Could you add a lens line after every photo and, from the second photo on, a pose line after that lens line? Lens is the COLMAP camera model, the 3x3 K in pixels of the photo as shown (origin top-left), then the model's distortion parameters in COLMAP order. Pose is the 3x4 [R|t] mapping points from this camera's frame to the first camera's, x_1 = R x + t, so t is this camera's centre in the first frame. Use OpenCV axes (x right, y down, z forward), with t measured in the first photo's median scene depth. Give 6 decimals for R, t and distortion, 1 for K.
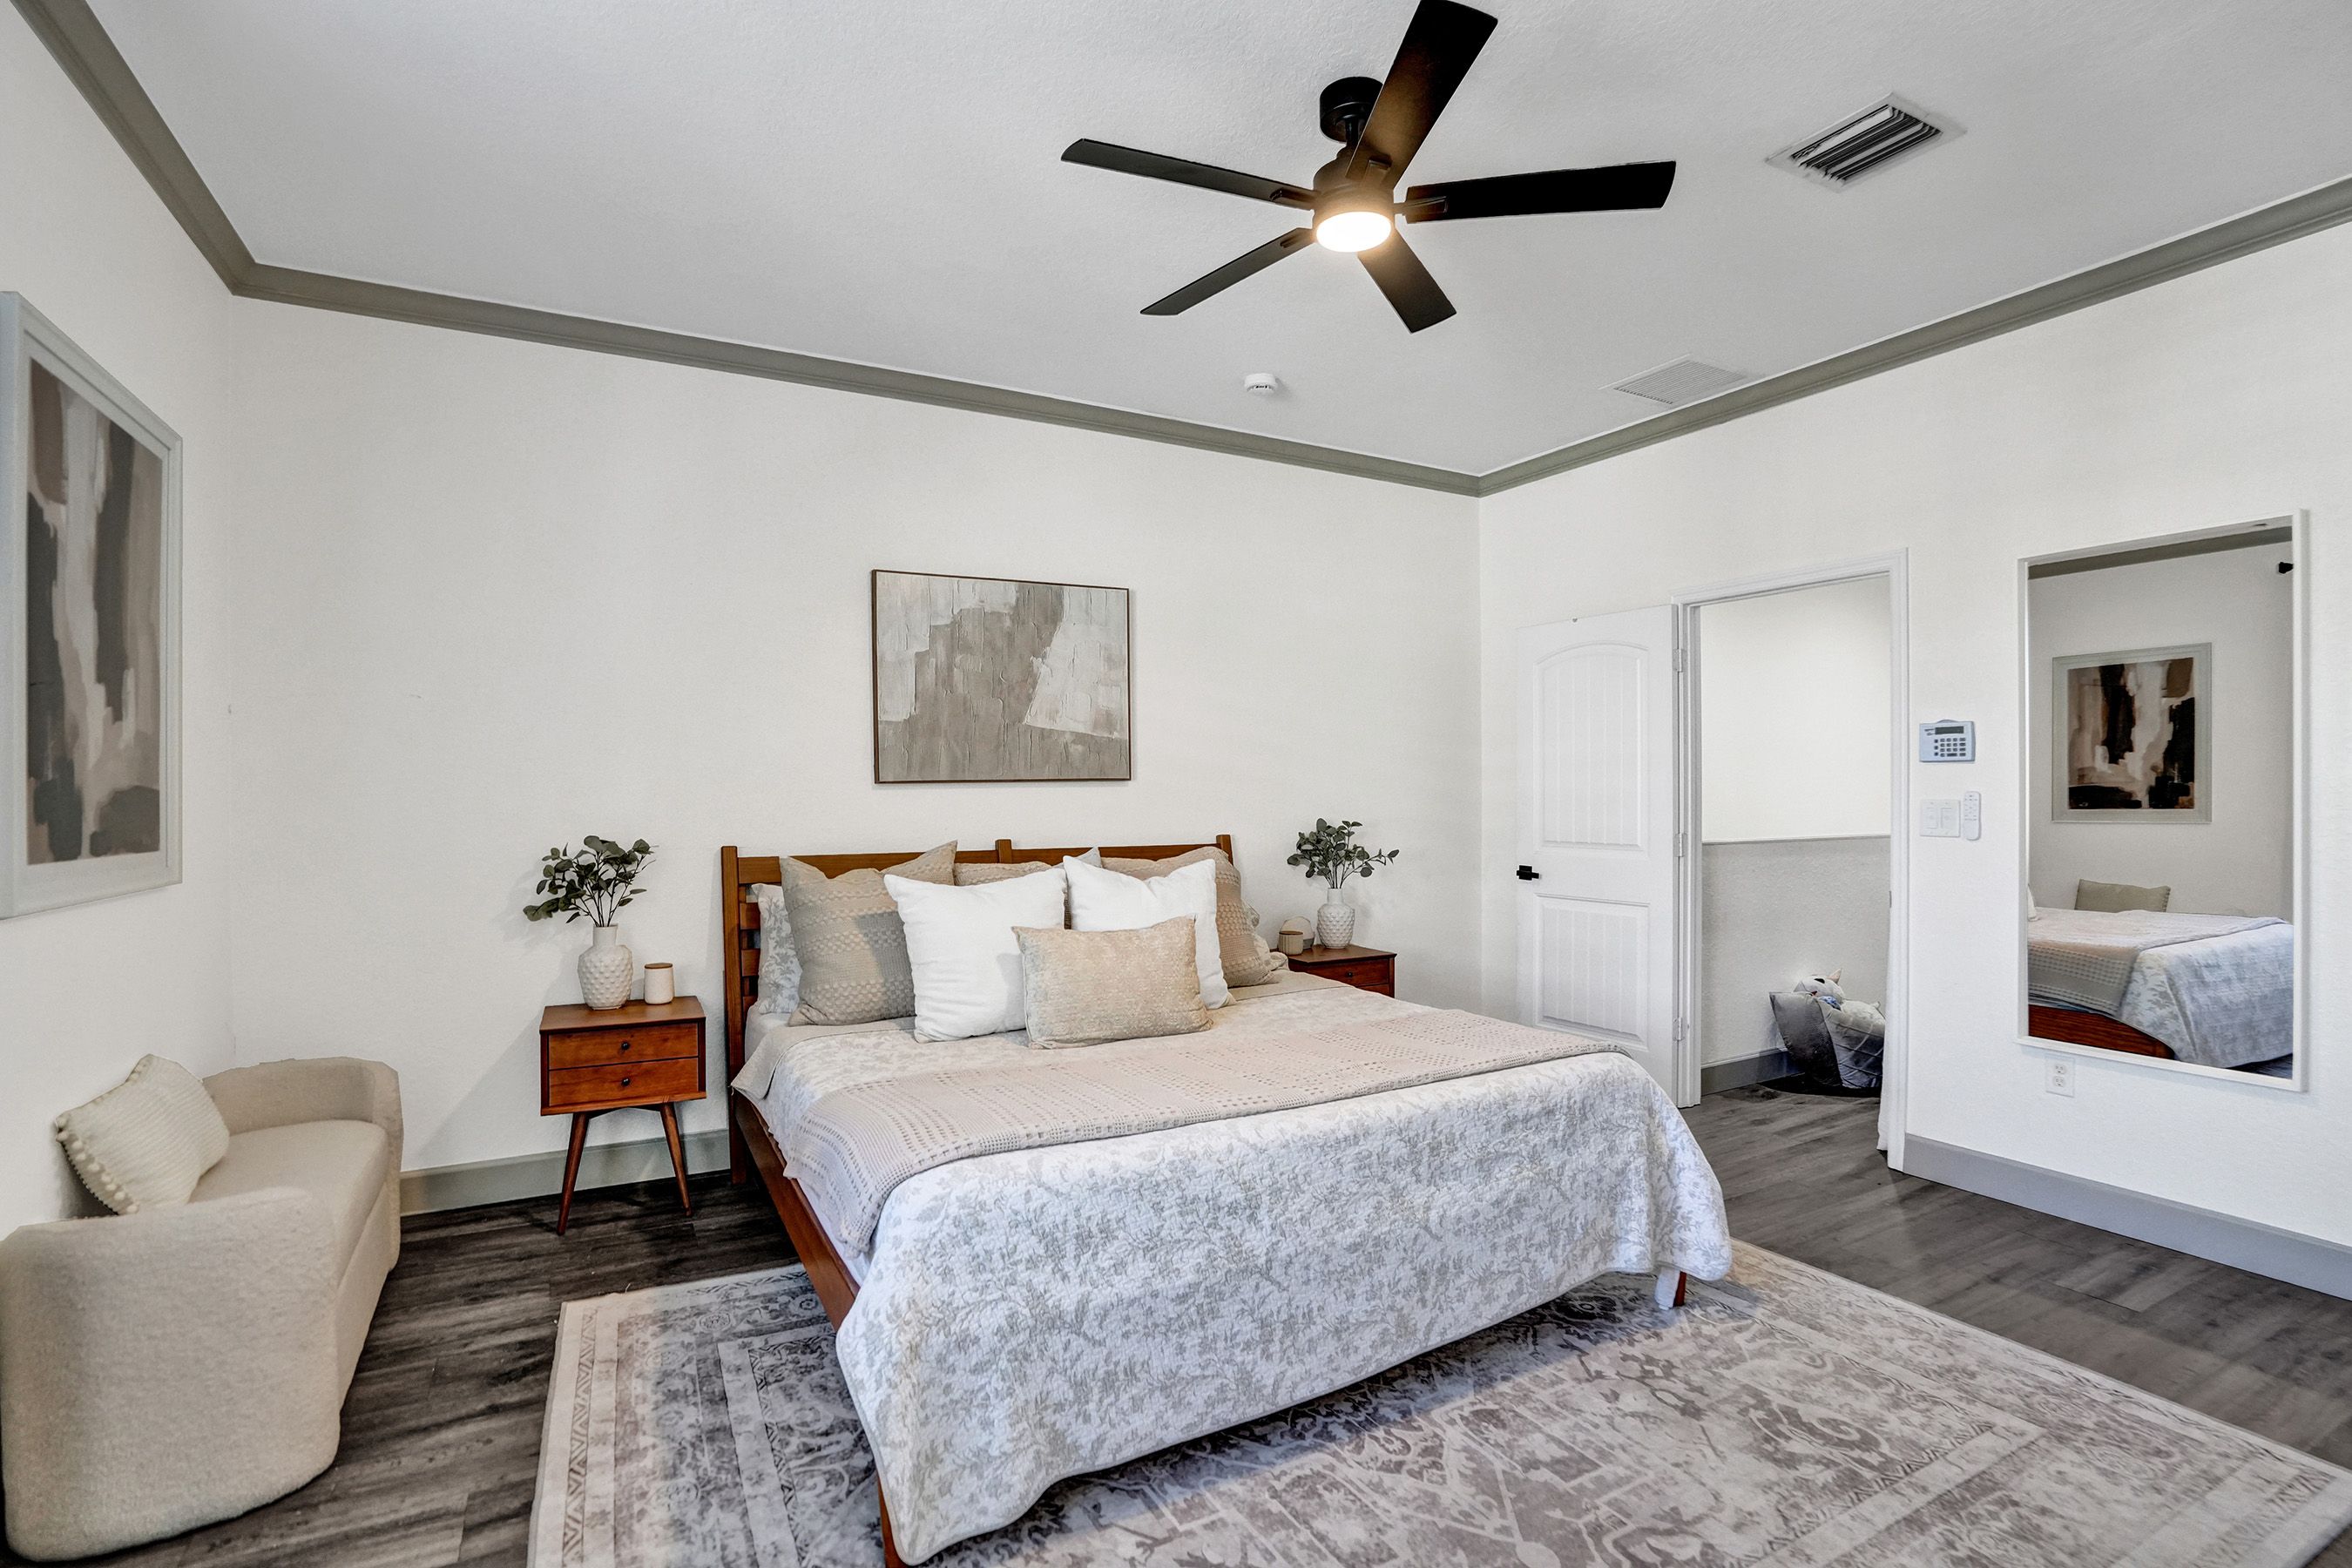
lens RADIAL K [[1103.9, 0, 1148.2], [0, 1103.9, 779.8], [0, 0, 1]] dist [-0.064321, 0.024377]
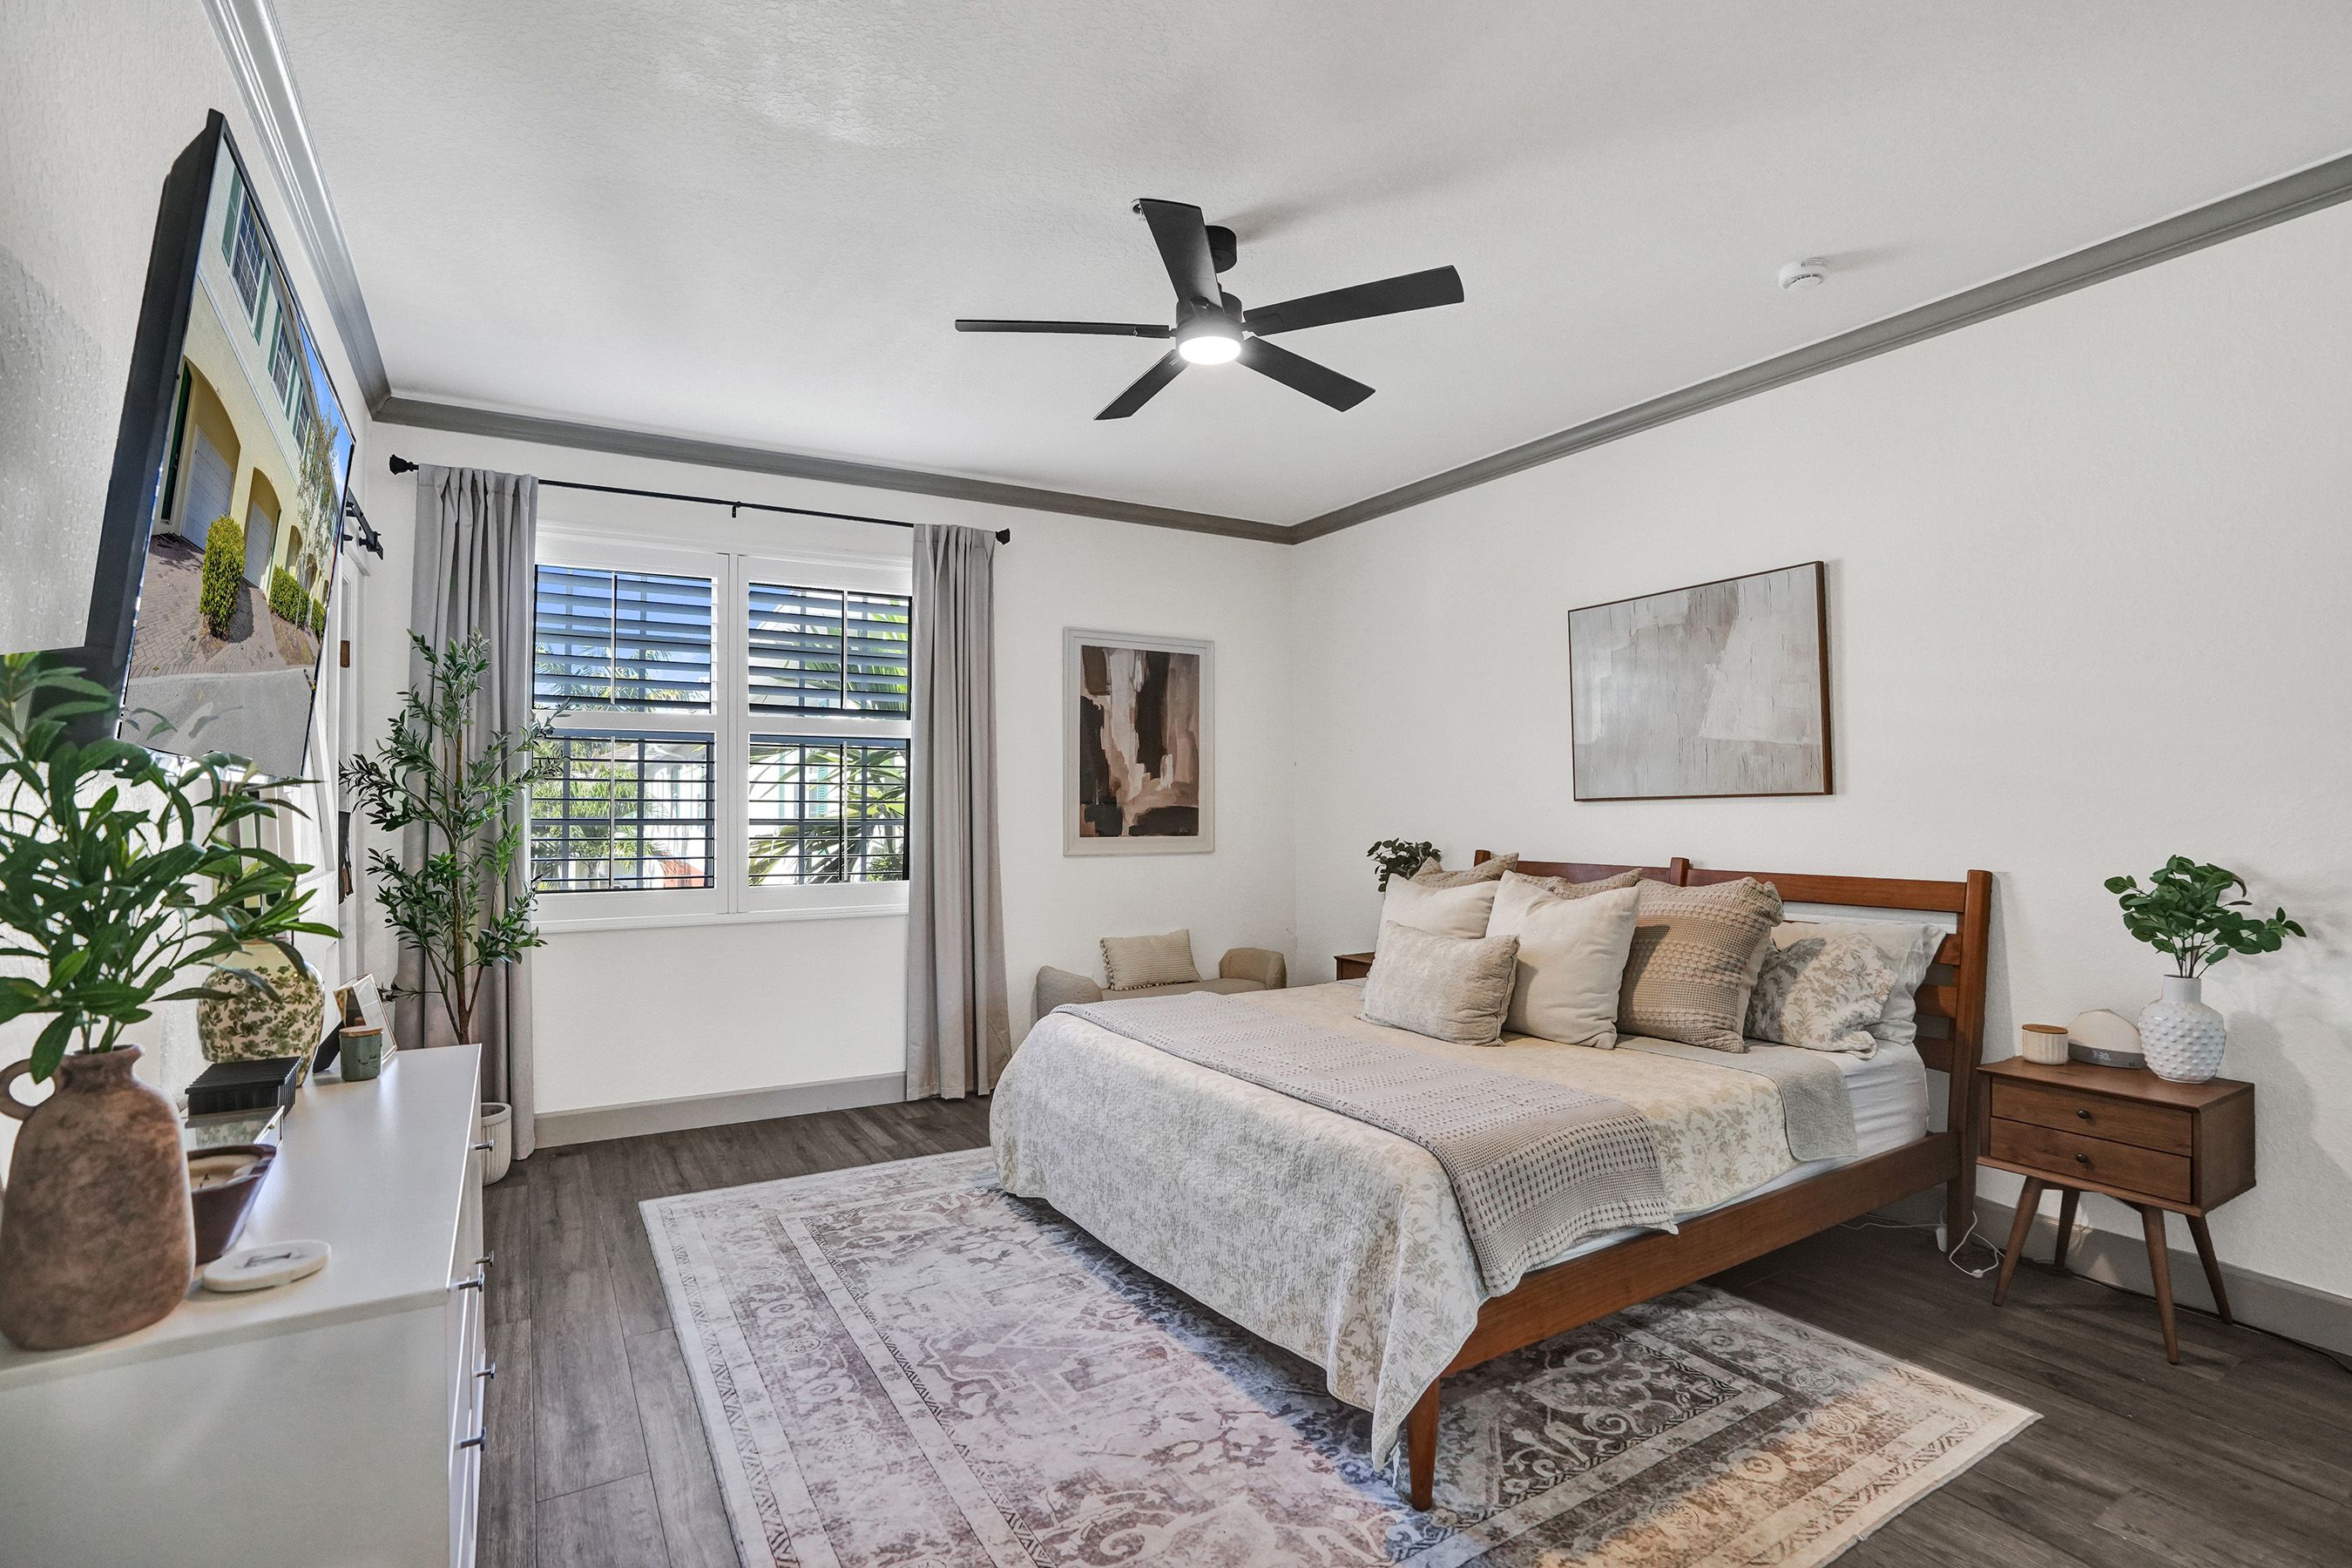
lens RADIAL K [[1103.9, 0, 1206.6], [0, 1103.9, 772.1], [0, 0, 1]] dist [-0.064321, 0.024377]
pose [[0.071735, -0.027524, -0.997044, 1.385396], [0.015793, 0.999525, -0.026456, -0.003572], [0.997299, -0.013848, 0.072135, 0.902478]]
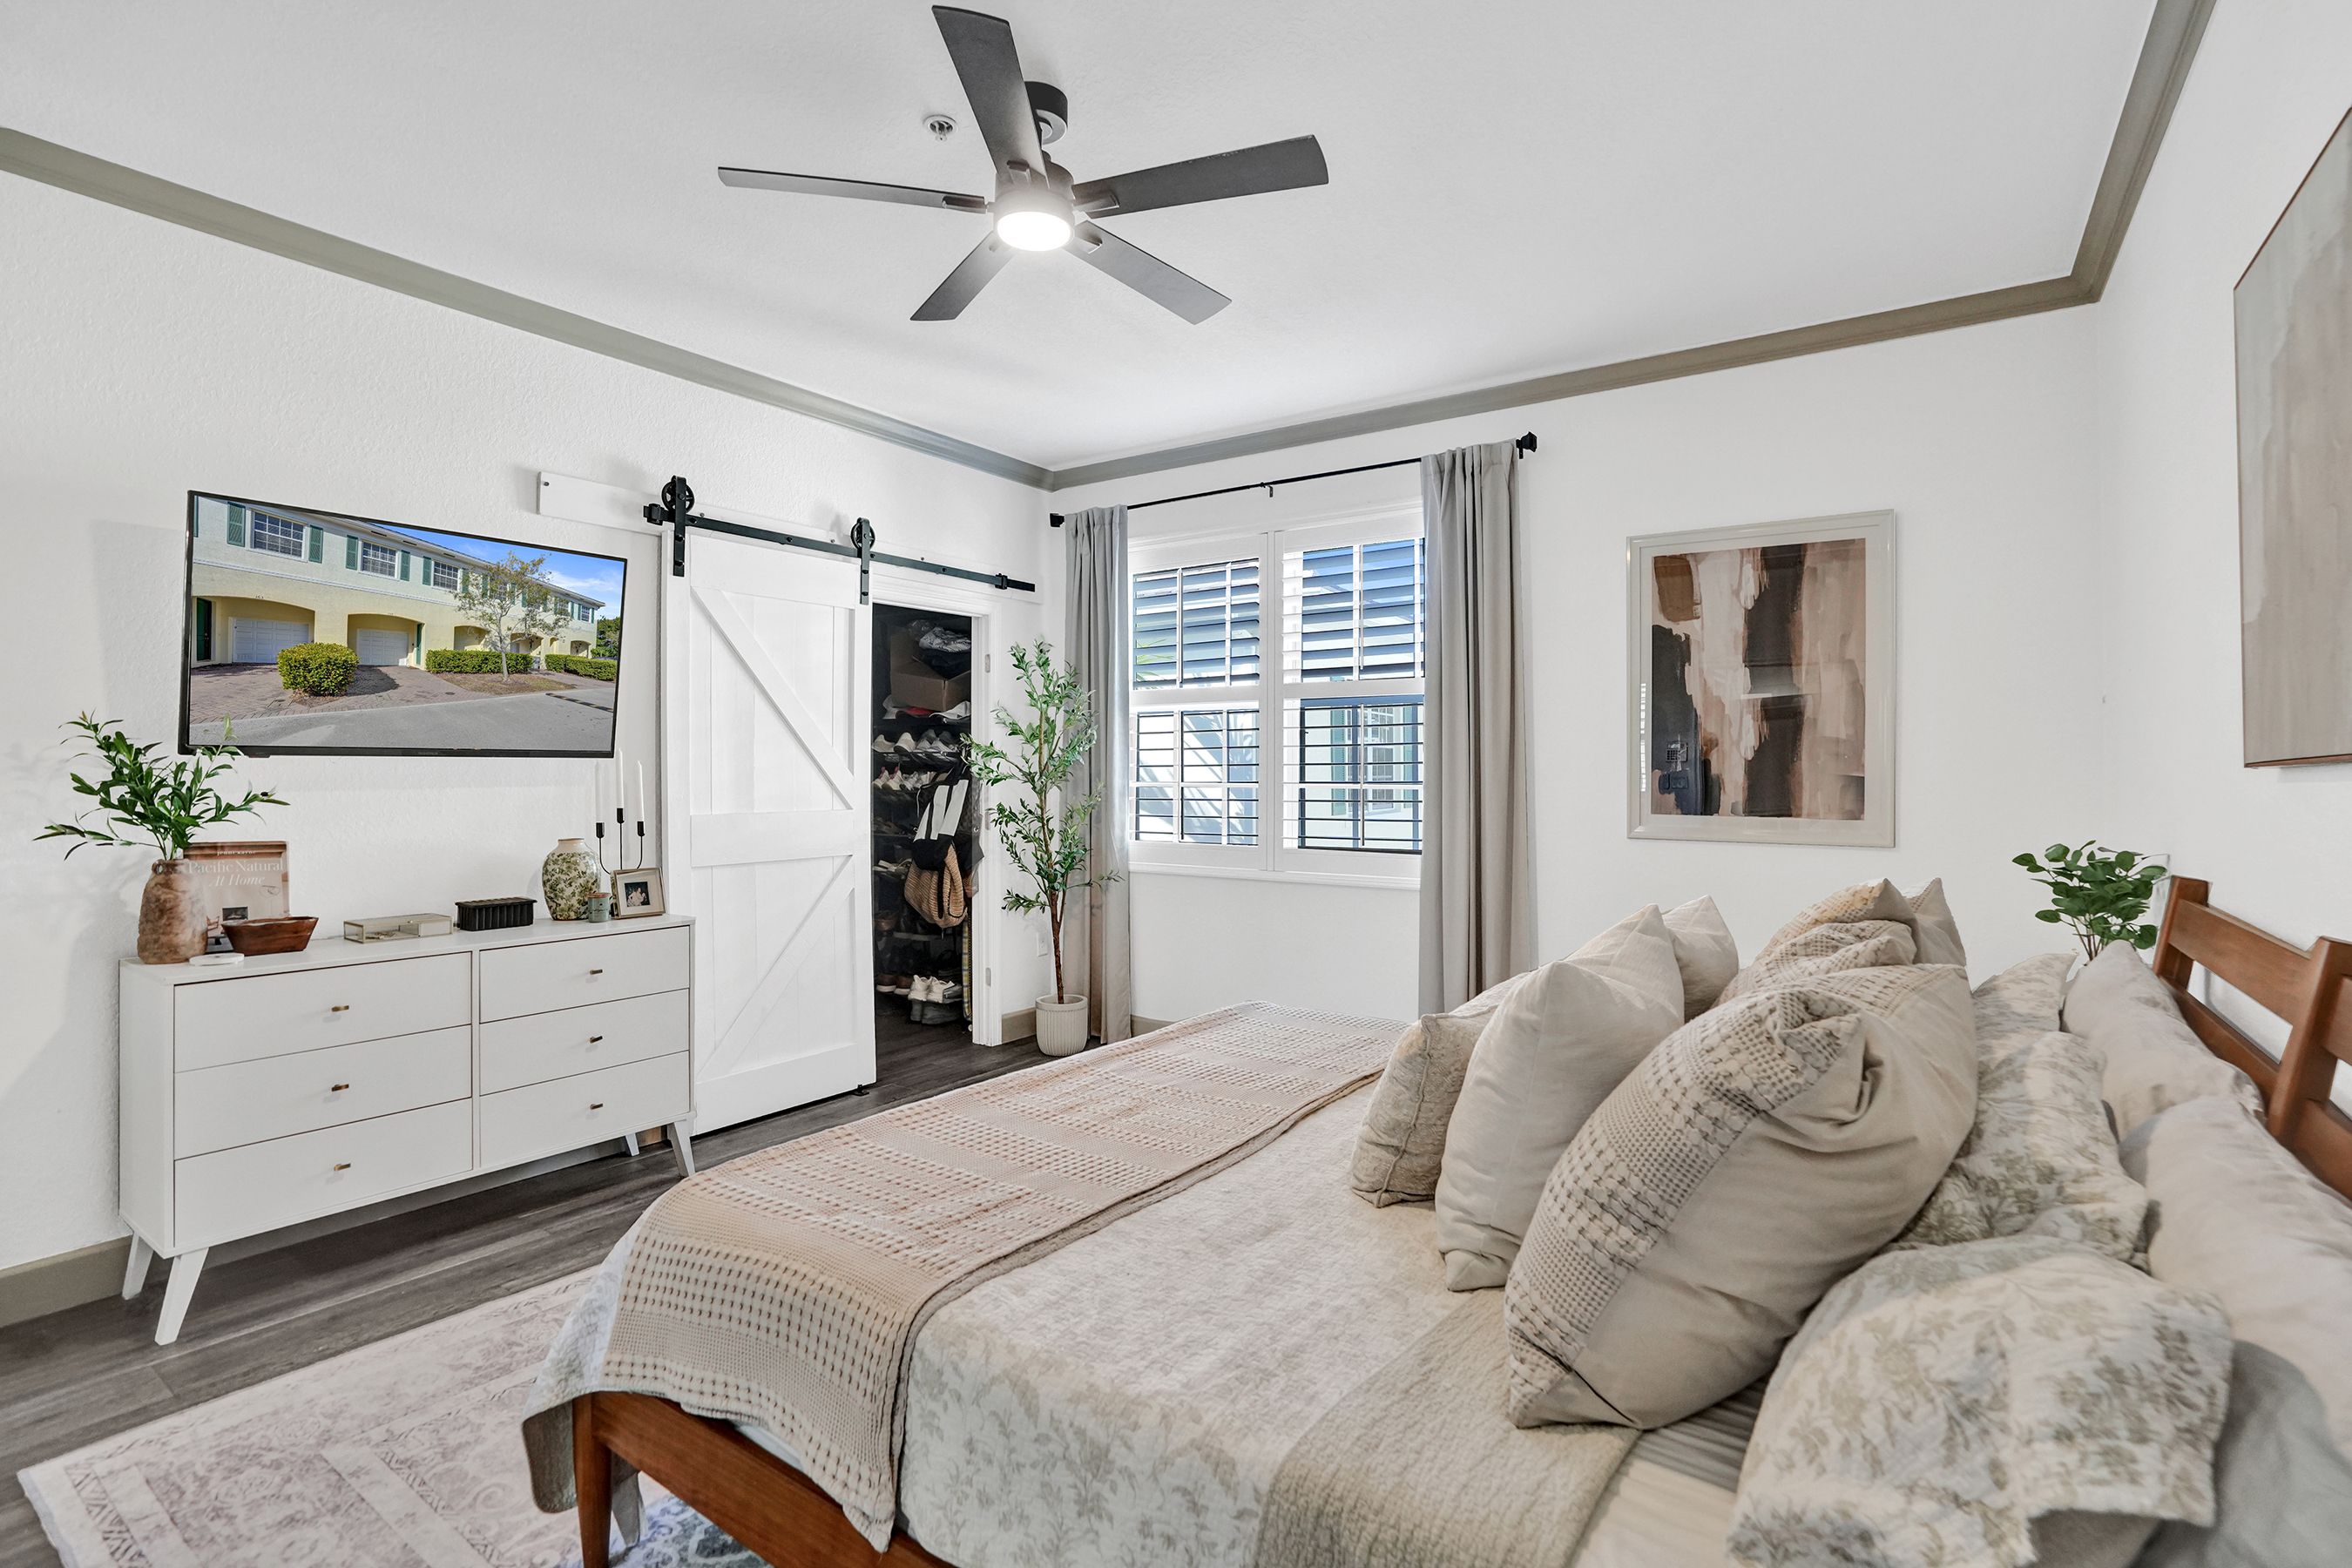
lens RADIAL K [[1103.9, 0, 1179.7], [0, 1103.9, 777.7], [0, 0, 1]] dist [-0.064321, 0.024377]
pose [[-0.883851, -0.004362, -0.467748, 0.546103], [-0.000660, 0.999967, -0.008077, 0.024021], [0.467768, -0.006830, -0.883825, 1.933618]]
